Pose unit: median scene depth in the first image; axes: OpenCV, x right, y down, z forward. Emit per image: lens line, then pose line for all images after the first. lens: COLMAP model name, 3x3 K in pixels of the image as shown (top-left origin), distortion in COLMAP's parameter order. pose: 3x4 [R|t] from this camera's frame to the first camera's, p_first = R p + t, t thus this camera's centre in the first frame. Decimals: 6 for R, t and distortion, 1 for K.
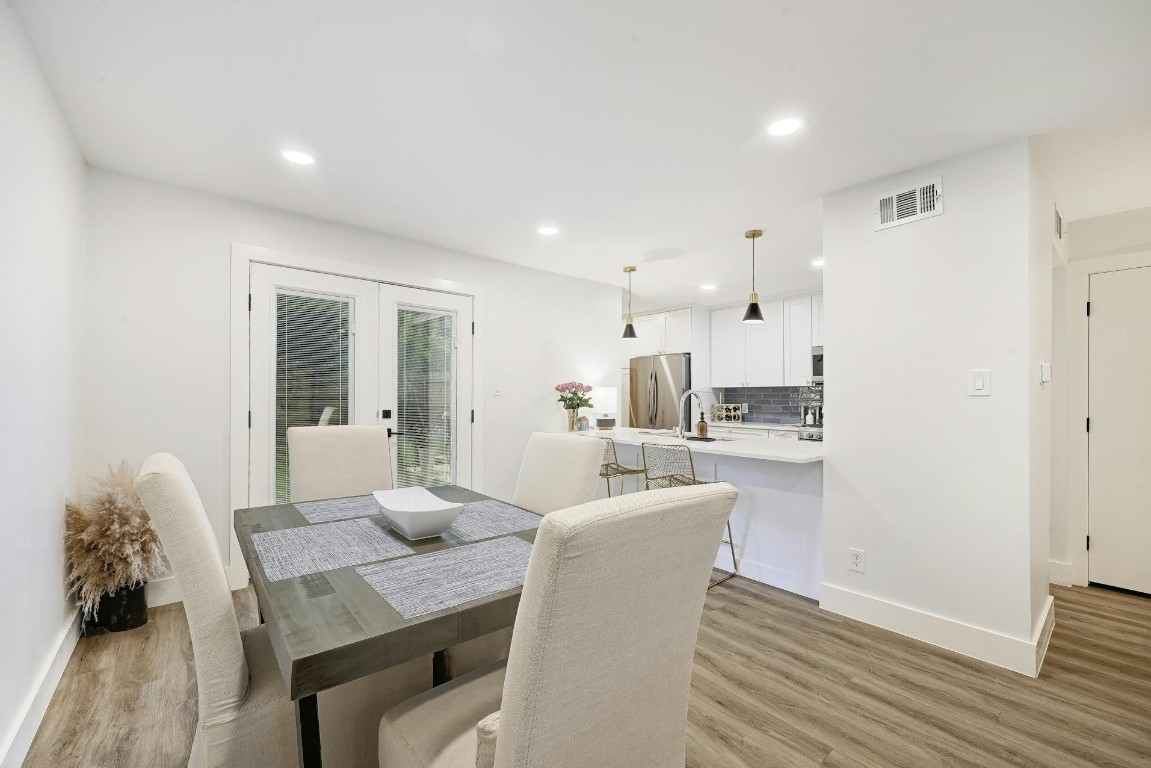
lens RADIAL K [[455.9, 0, 570.8], [0, 455.9, 392.2], [0, 0, 1]] dist [0.006814, -0.000420]
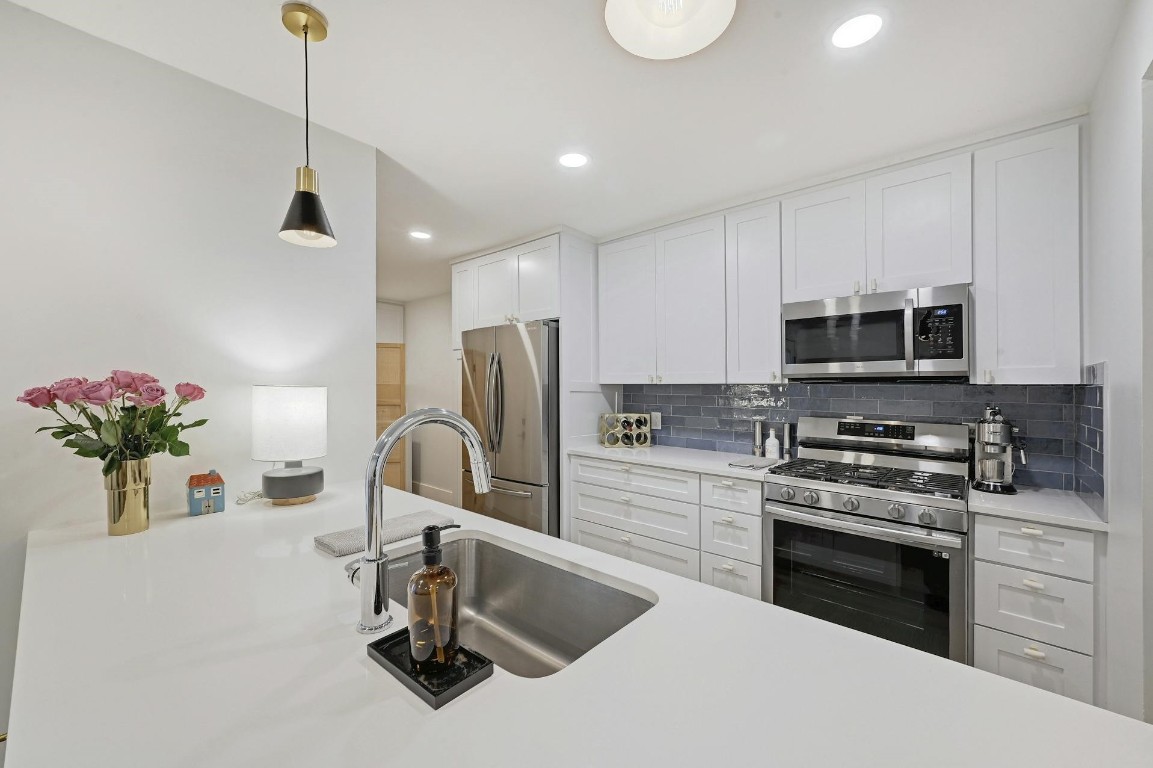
lens RADIAL K [[470.9, 0, 593.4], [0, 470.9, 385.0], [0, 0, 1]] dist [0.021842, 0.000129]
pose [[0.975965, -0.000795, 0.217928, 0.185117], [0.000062, 0.999994, 0.003370, -0.011587], [-0.217929, -0.003275, 0.975959, 0.464049]]
